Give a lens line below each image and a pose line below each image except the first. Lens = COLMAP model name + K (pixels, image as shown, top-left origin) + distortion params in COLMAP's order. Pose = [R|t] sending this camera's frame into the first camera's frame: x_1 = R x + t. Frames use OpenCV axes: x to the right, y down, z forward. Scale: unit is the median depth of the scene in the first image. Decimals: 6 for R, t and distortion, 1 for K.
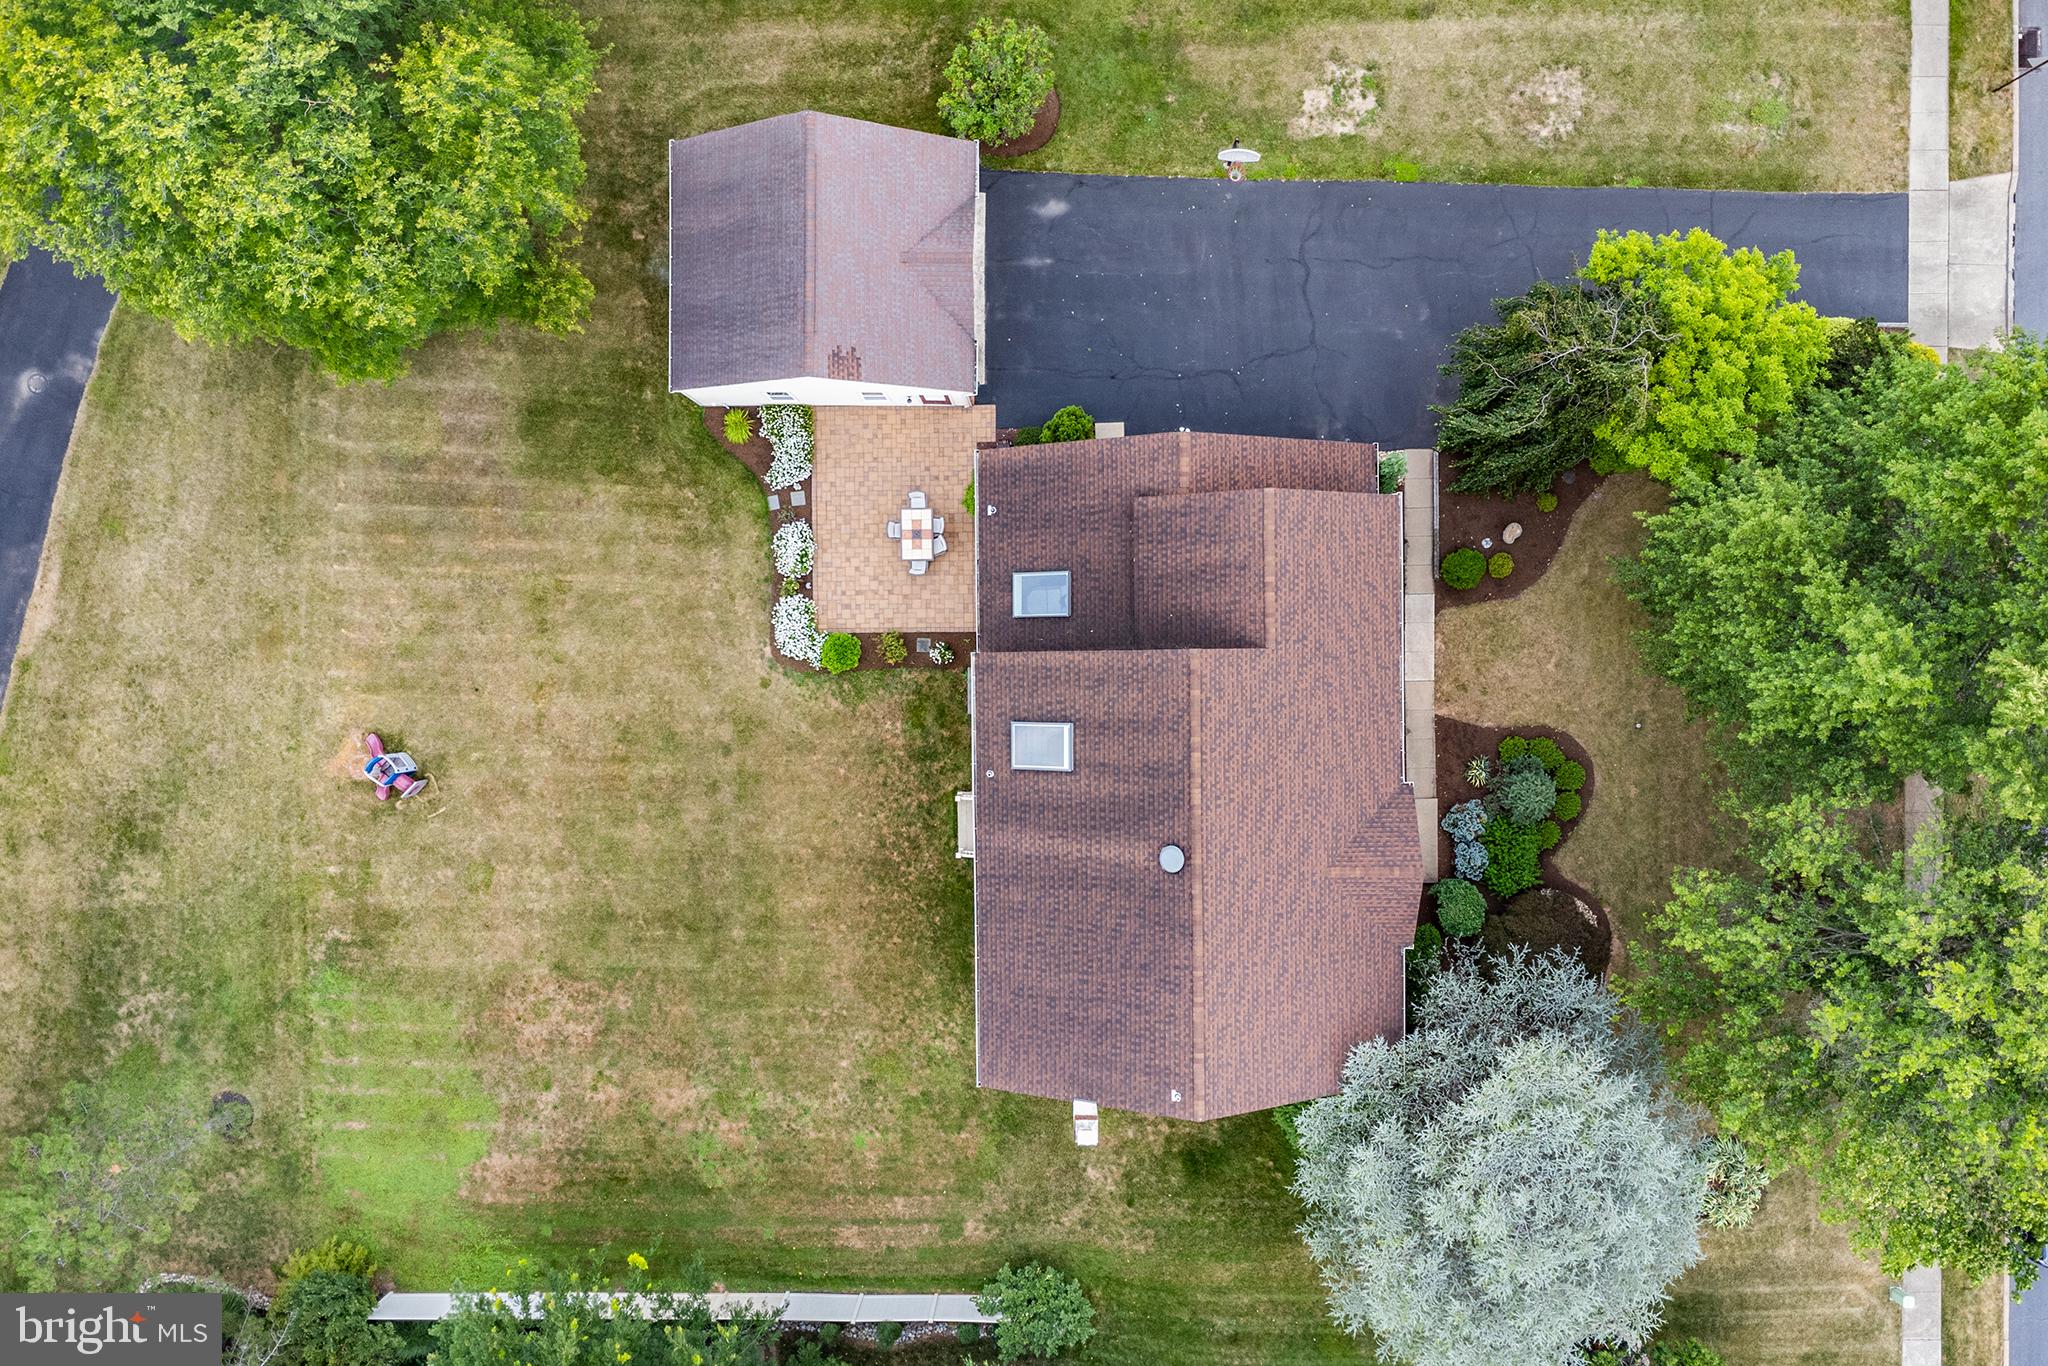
lens RADIAL K [[1493.8, 0, 1024.0], [0, 1493.8, 683.0], [0, 0, 1]] dist [0.011979, -0.006095]
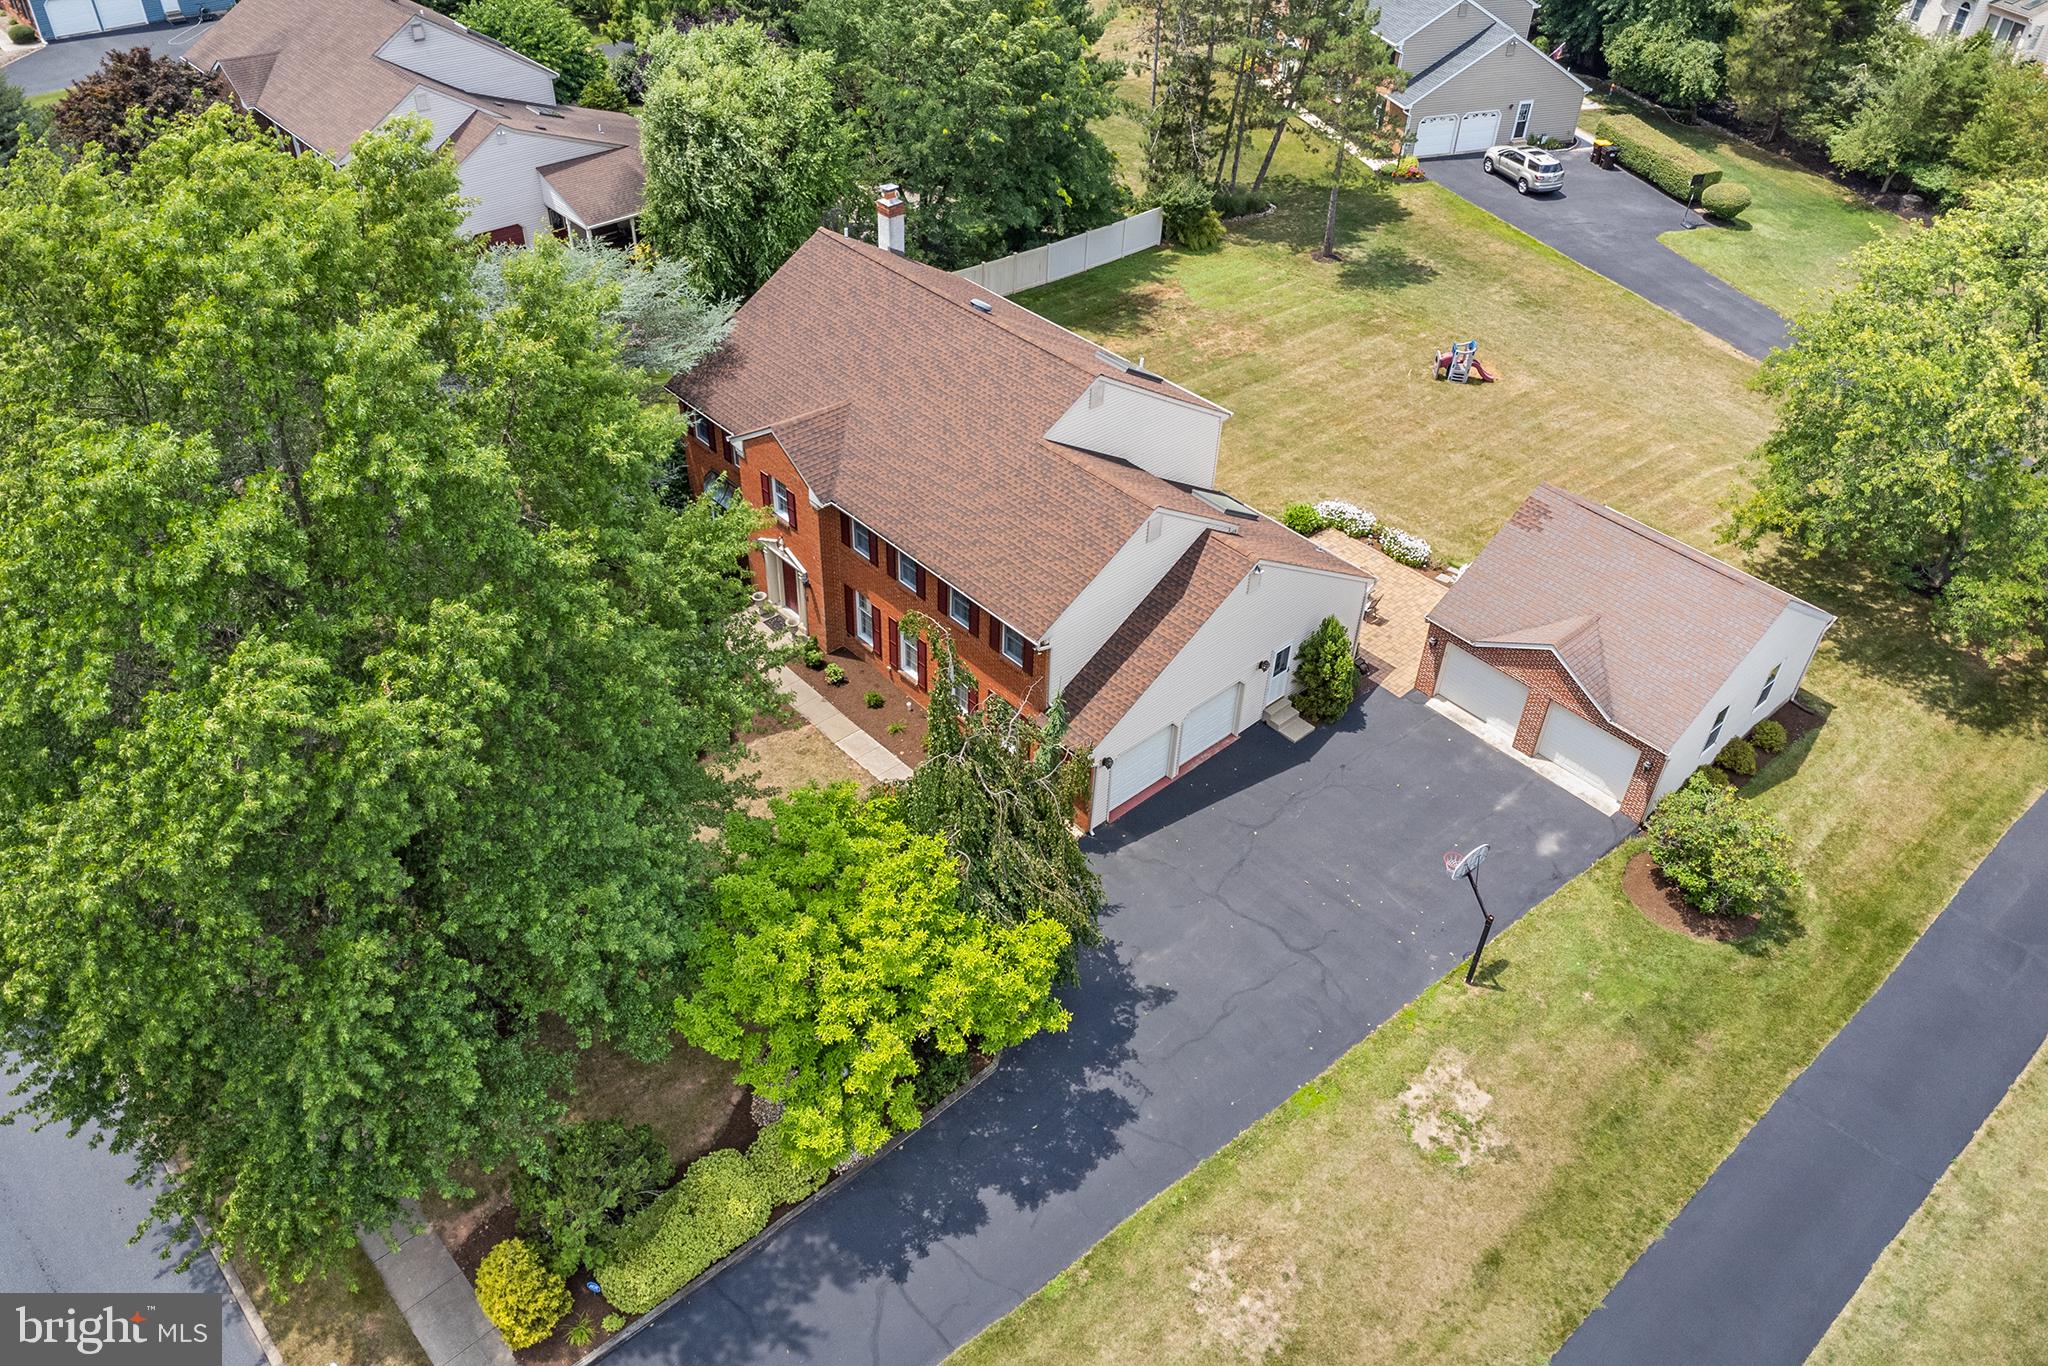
lens RADIAL K [[1493.8, 0, 1024.0], [0, 1493.8, 683.0], [0, 0, 1]] dist [0.011979, -0.006095]
pose [[-0.744116, 0.419647, -0.519795, 0.607244], [-0.667150, -0.507188, 0.545593, -0.512507], [-0.034677, 0.752766, 0.657374, 0.387173]]
